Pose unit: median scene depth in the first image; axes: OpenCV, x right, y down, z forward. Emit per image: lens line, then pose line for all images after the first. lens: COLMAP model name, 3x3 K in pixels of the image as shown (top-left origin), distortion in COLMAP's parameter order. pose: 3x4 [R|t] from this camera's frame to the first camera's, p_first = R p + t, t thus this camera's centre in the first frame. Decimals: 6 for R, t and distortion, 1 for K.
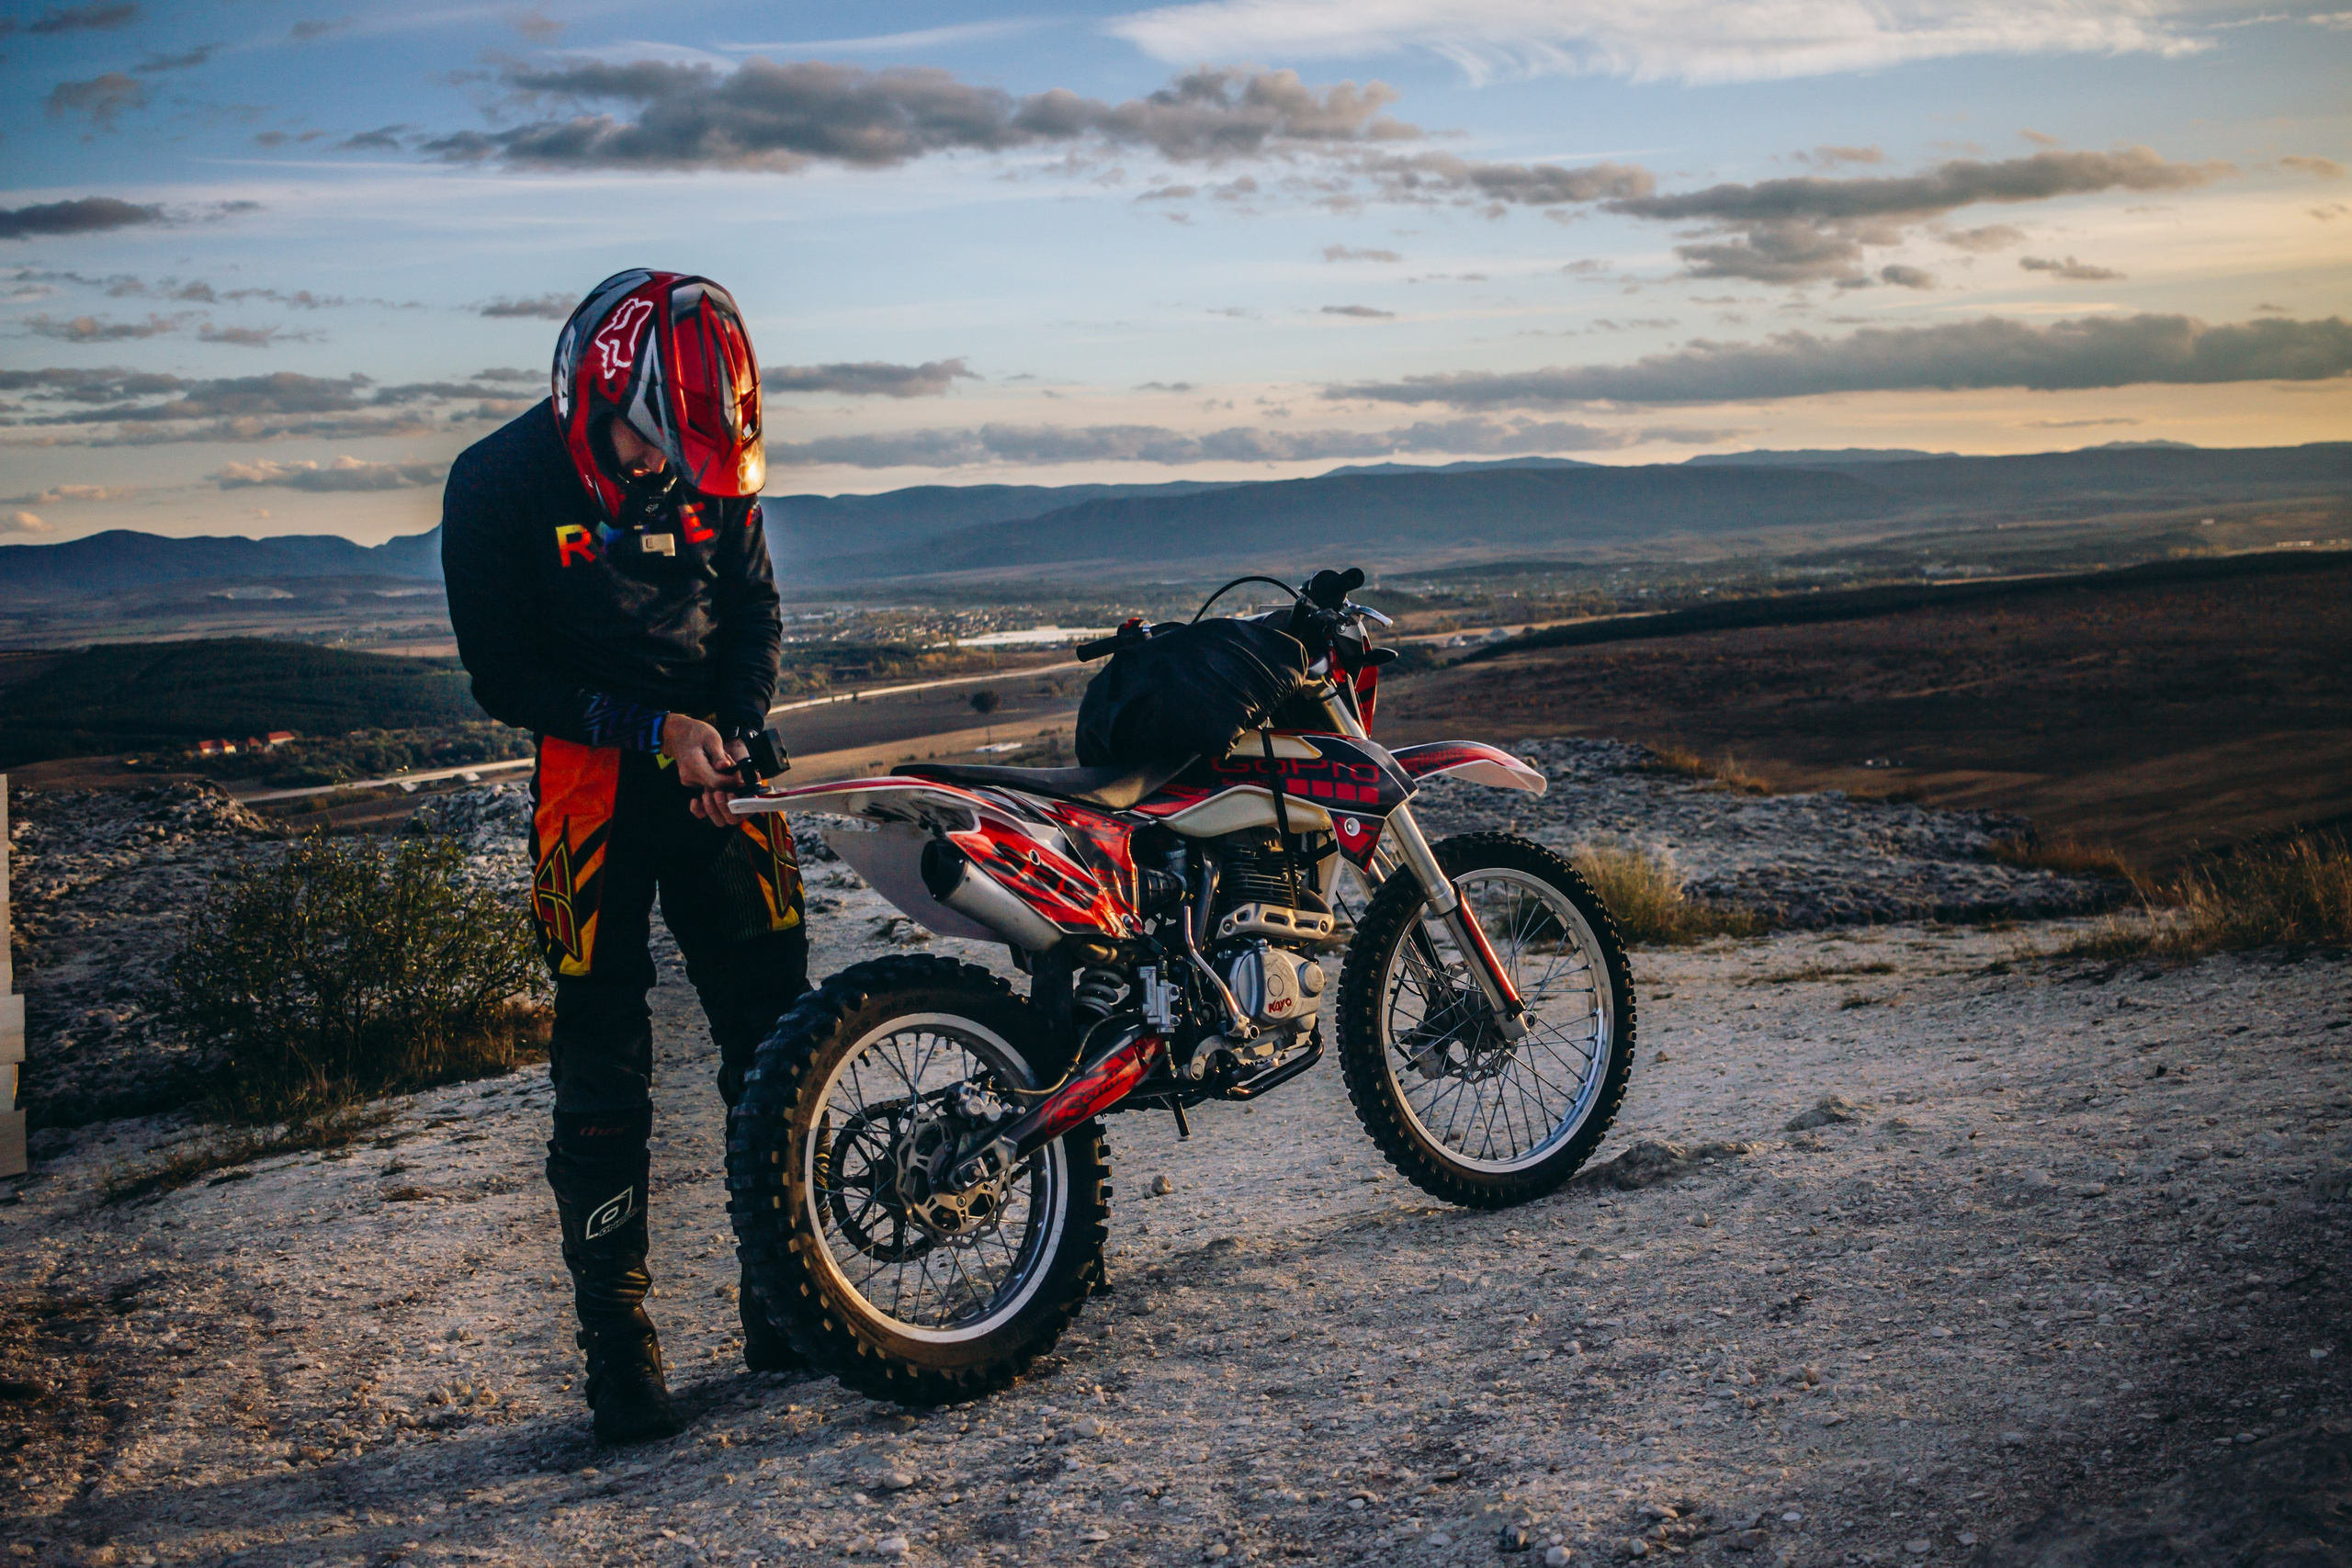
lens RADIAL K [[2639.6, 0, 1176.9], [0, 2639.6, 800.6], [0, 0, 1]] dist [-0.125008, 0.127466]
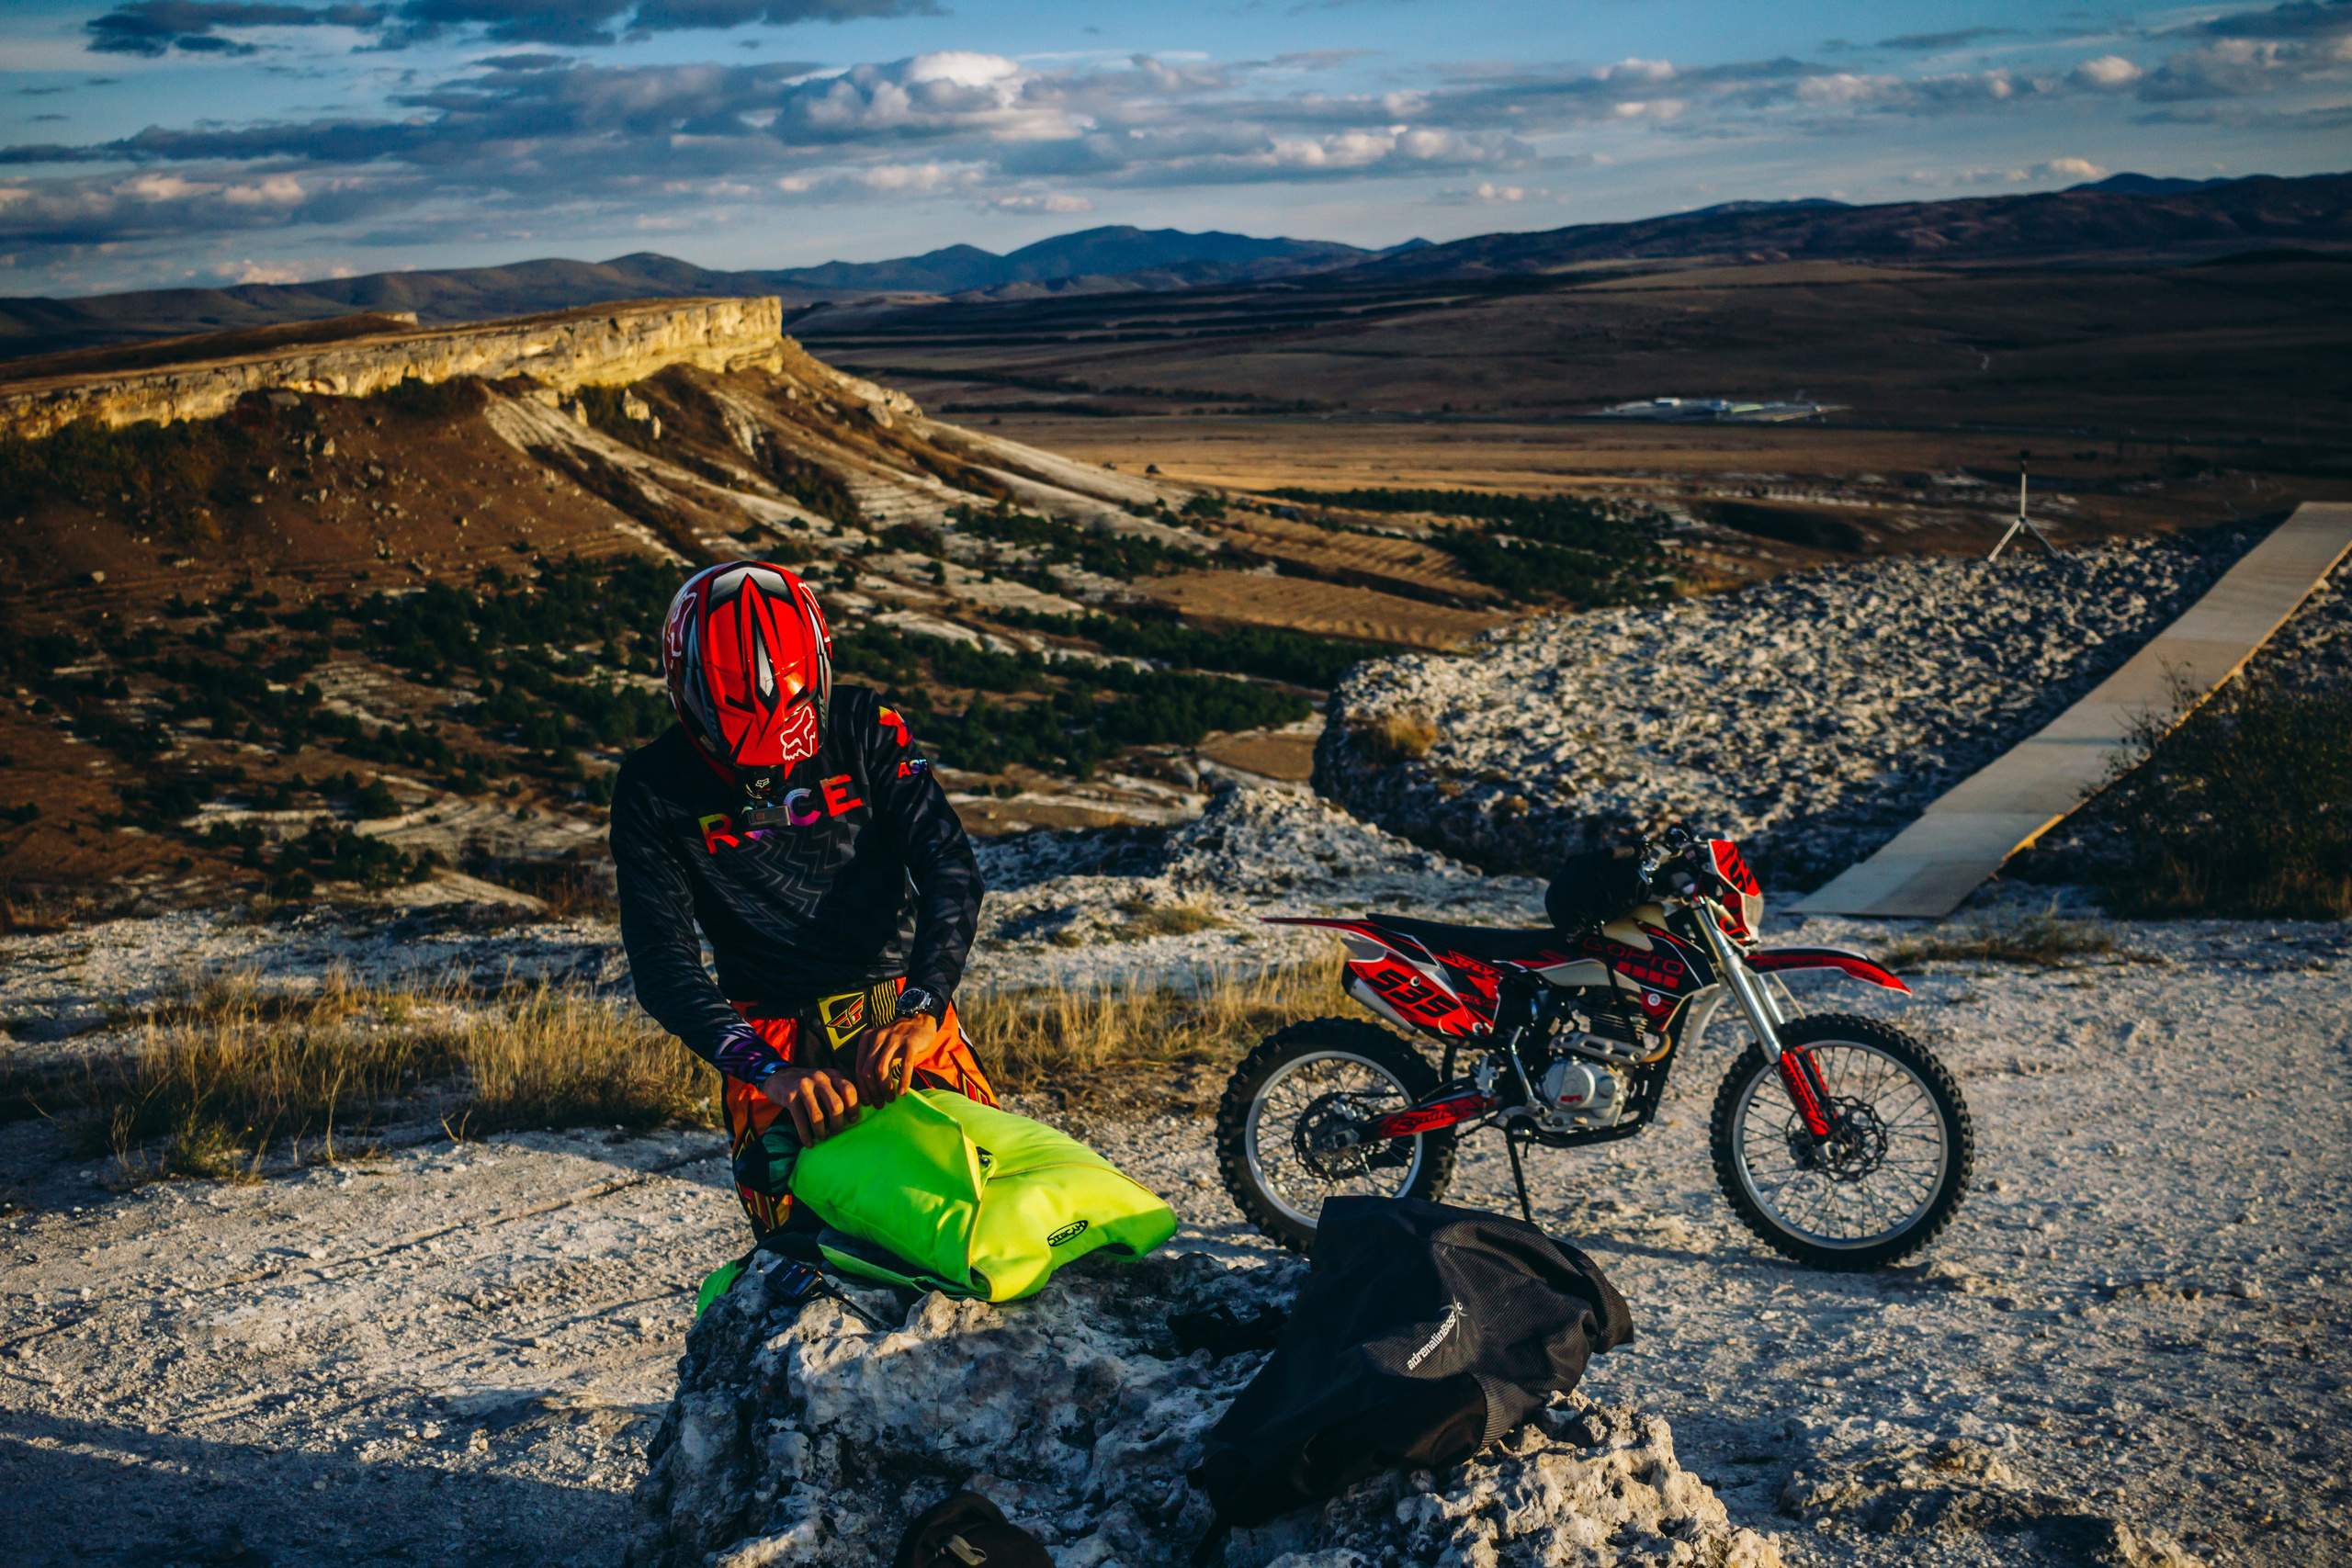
lens RADIAL K [[2639.6, 0, 1176.9], [0, 2639.6, 800.6], [0, 0, 1]] dist [-0.125008, 0.127466]
pose [[0.545420, 0.188570, -0.816675, 0.382827], [-0.063128, 0.980838, 0.184315, -0.123542], [0.835782, -0.048974, 0.546873, -0.024721]]
